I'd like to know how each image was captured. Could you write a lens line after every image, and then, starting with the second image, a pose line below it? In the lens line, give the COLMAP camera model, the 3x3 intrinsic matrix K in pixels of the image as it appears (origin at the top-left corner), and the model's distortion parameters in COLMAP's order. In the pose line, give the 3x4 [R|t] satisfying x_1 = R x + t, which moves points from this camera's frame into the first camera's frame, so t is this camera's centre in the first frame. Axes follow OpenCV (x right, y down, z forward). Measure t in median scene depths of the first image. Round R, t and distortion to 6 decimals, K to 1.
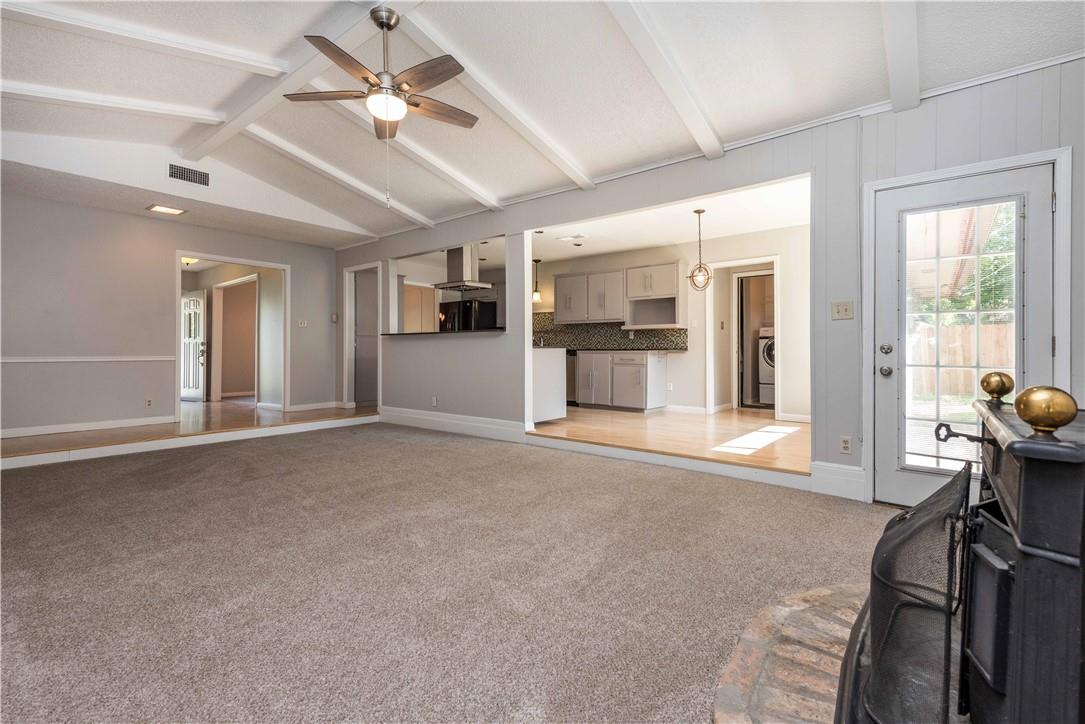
lens RADIAL K [[497.9, 0, 542.0], [0, 497.9, 345.0], [0, 0, 1]] dist [0.001488, -0.000023]
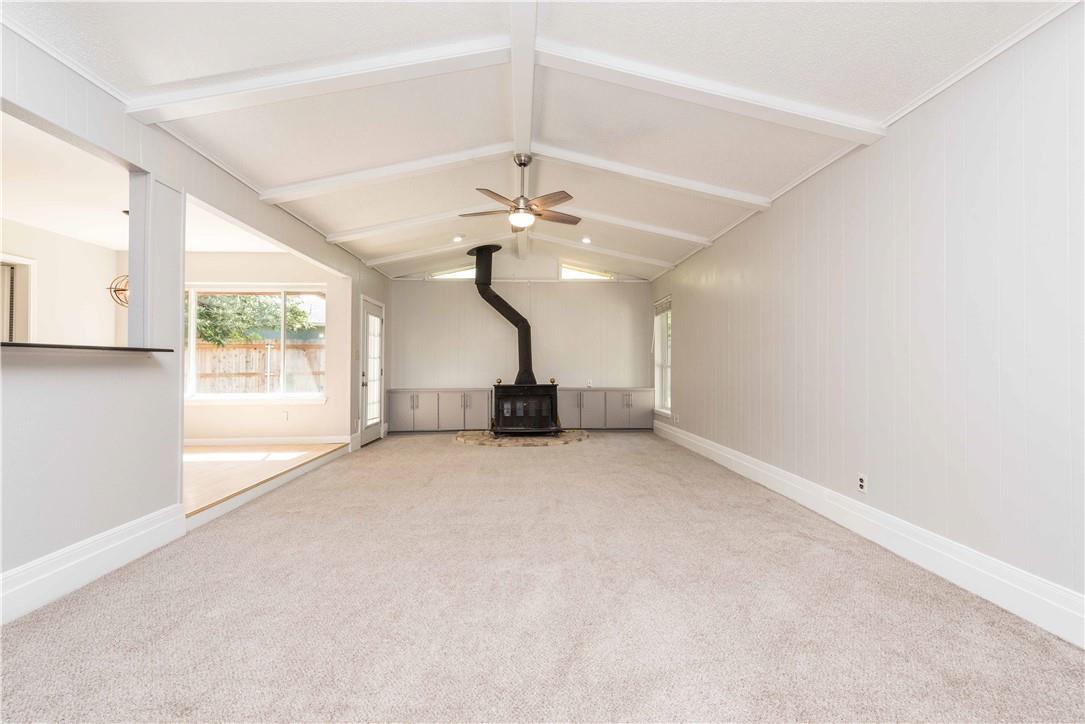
lens RADIAL K [[420.9, 0, 549.4], [0, 420.9, 358.1], [0, 0, 1]] dist [0.008329, -0.000081]
pose [[-0.679663, 0.011441, 0.733436, -0.523762], [-0.011828, 0.999577, -0.026553, -0.009694], [-0.733429, -0.026723, -0.679240, 0.729557]]
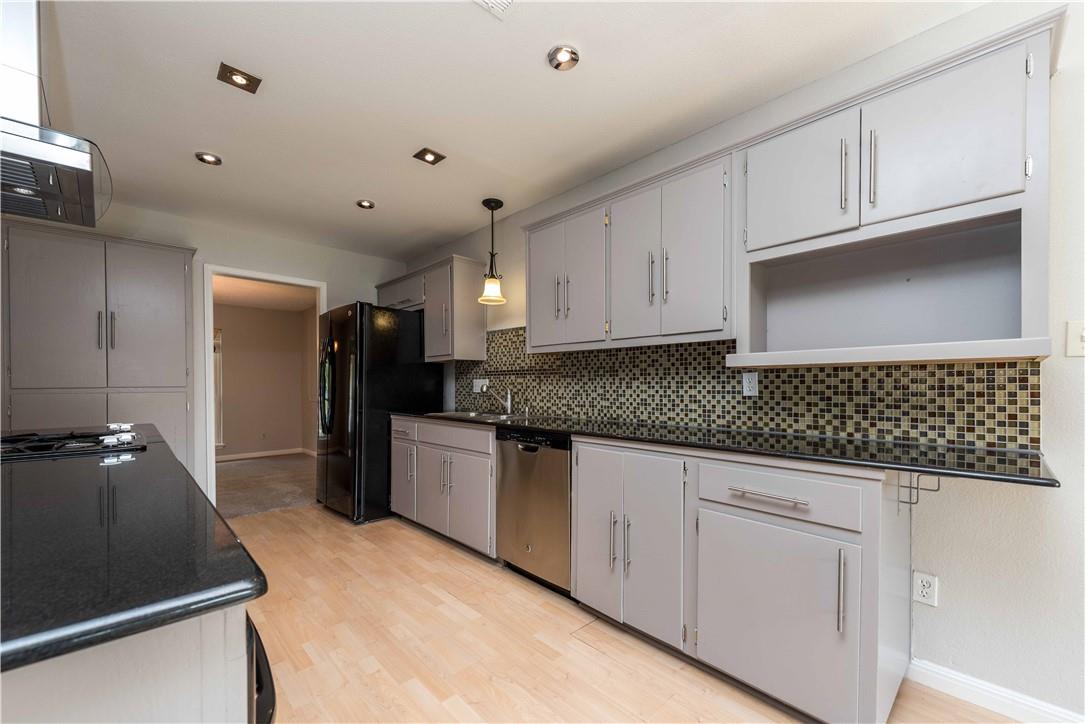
lens RADIAL K [[430.5, 0, 538.6], [0, 430.5, 386.1], [0, 0, 1]] dist [0.008128, -0.000528]
pose [[0.990706, -0.001869, -0.136006, 0.088218], [0.004318, 0.999834, 0.017718, -0.025046], [0.135950, -0.018141, 0.990550, 0.740659]]
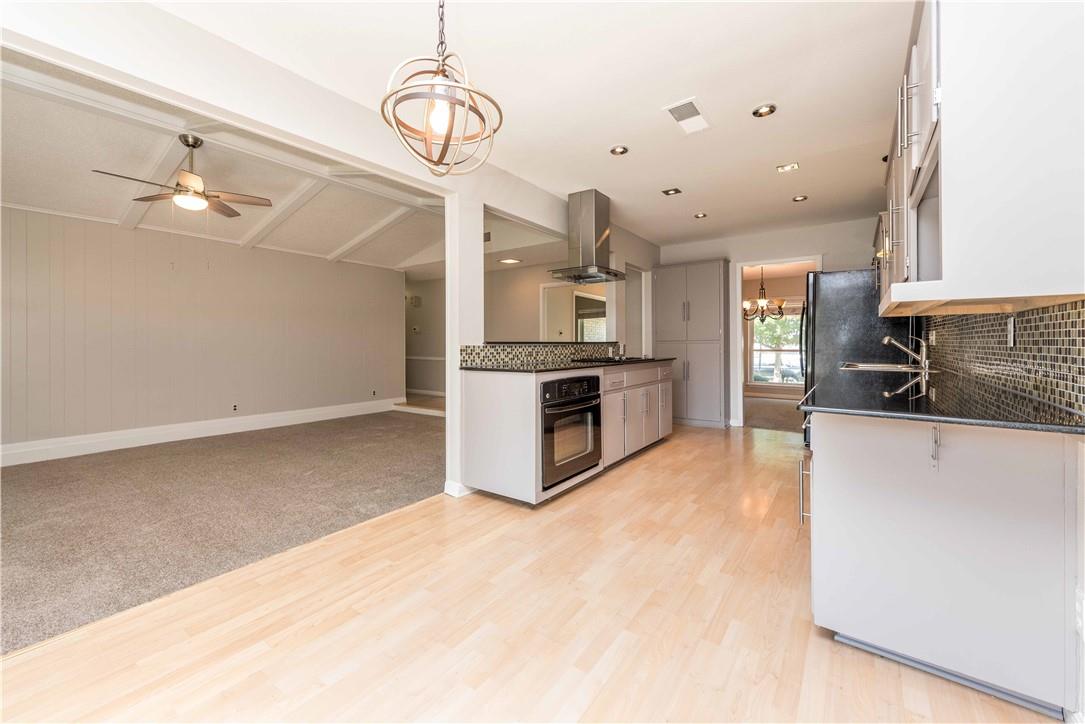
lens RADIAL K [[441.4, 0, 540.7], [0, 441.4, 330.4], [0, 0, 1]] dist [0.009469, -0.000061]
pose [[0.028235, -0.032592, -0.999070, 0.408323], [0.019909, 0.999288, -0.032036, -0.016466], [0.999403, -0.018986, 0.028863, 0.790368]]
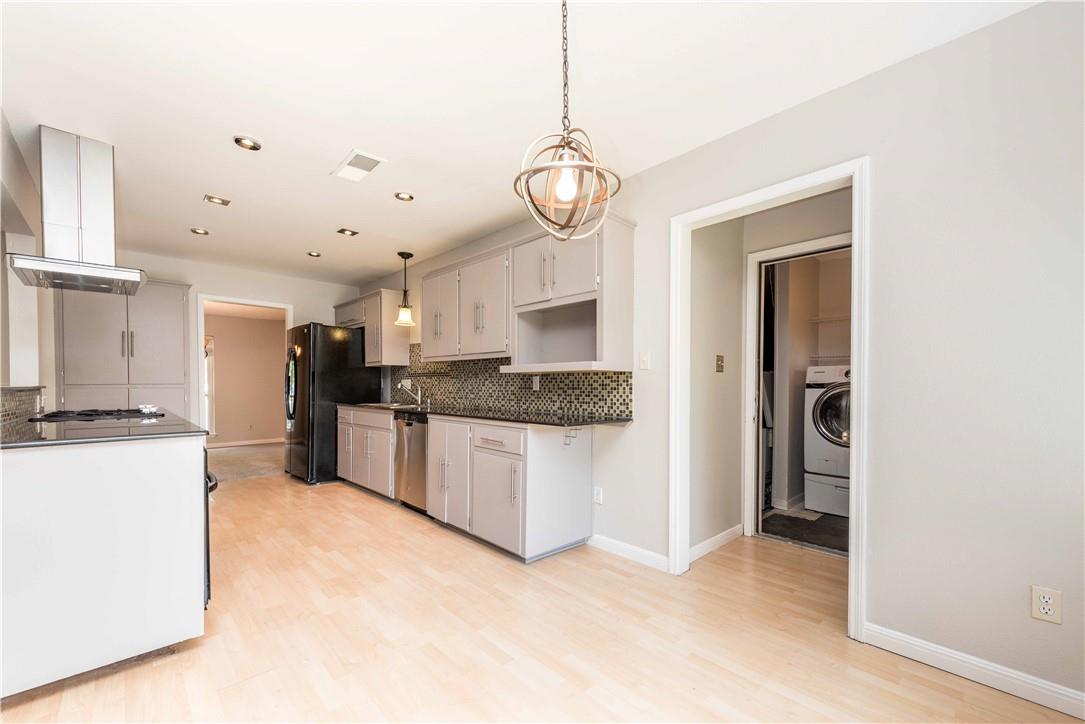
lens RADIAL K [[435.7, 0, 551.2], [0, 435.7, 389.0], [0, 0, 1]] dist [0.010140, -0.000059]
pose [[0.992739, 0.002419, -0.120265, 0.256880], [0.000366, 0.999732, 0.023127, -0.025239], [0.120289, -0.023003, 0.992472, 0.580397]]
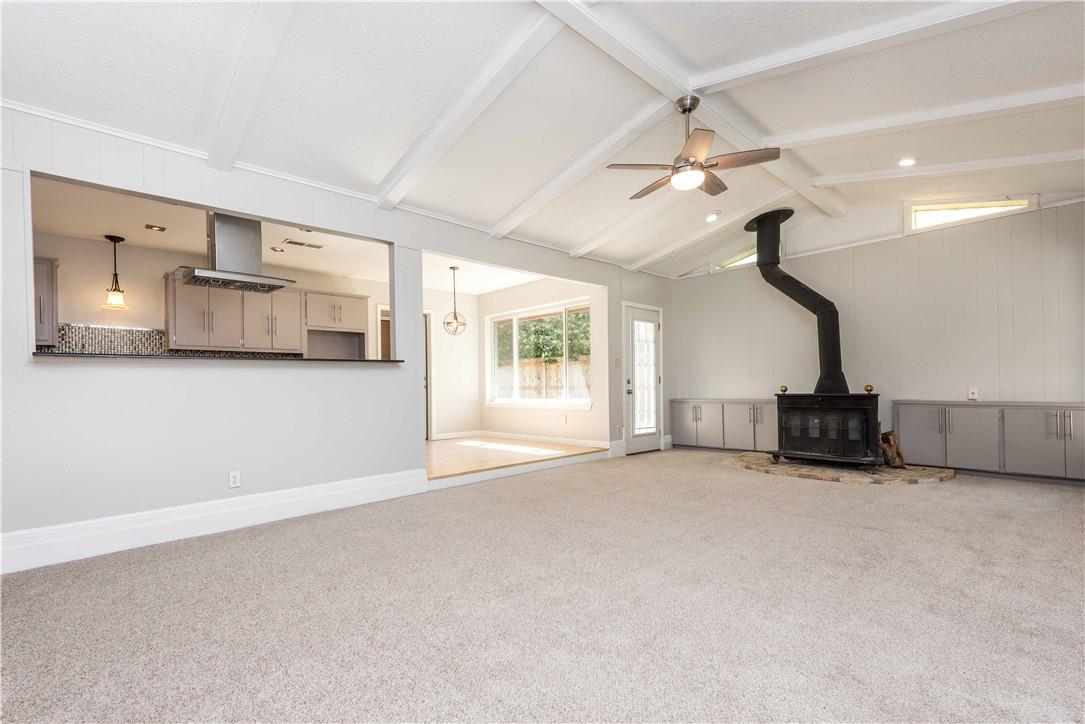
lens RADIAL K [[478.9, 0, 550.6], [0, 478.9, 374.9], [0, 0, 1]] dist [0.022336, -0.000050]
pose [[0.109580, 0.014453, 0.993873, -0.604847], [0.003899, 0.999880, -0.014971, 0.003963], [-0.993970, 0.005515, 0.109511, 0.489671]]
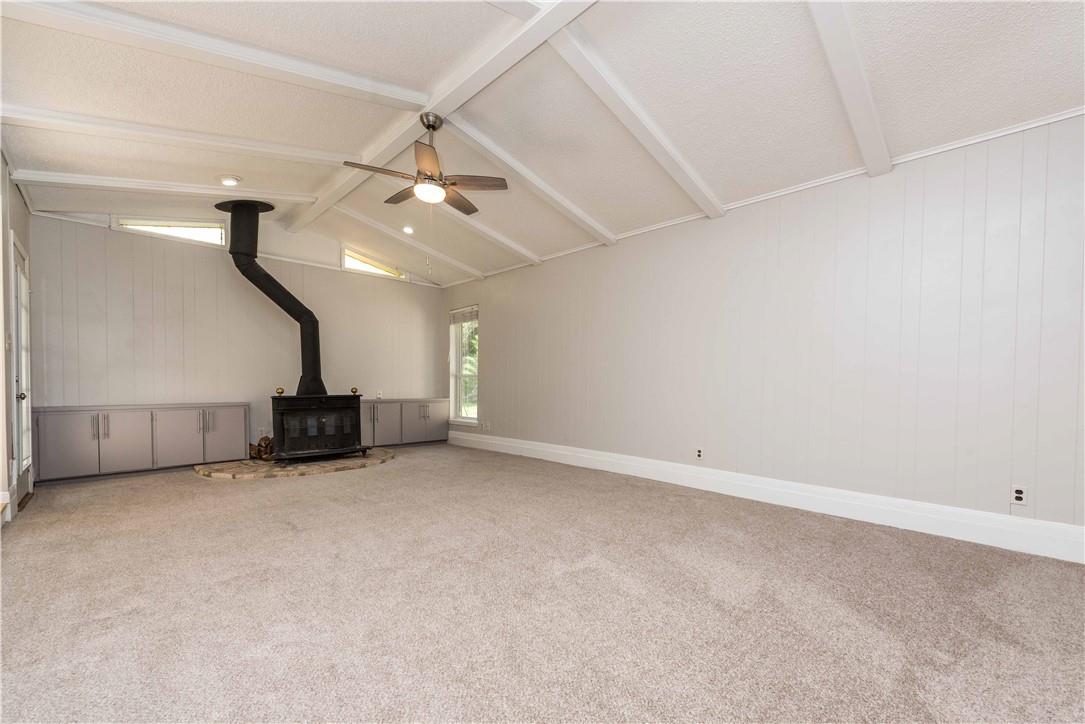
lens RADIAL K [[435.7, 0, 551.2], [0, 435.7, 389.0], [0, 0, 1]] dist [0.010140, -0.000059]
pose [[-0.995675, -0.011527, 0.092189, -0.287690], [-0.011689, 0.999931, -0.001221, 0.008969], [-0.092169, -0.002294, -0.995741, 0.848676]]
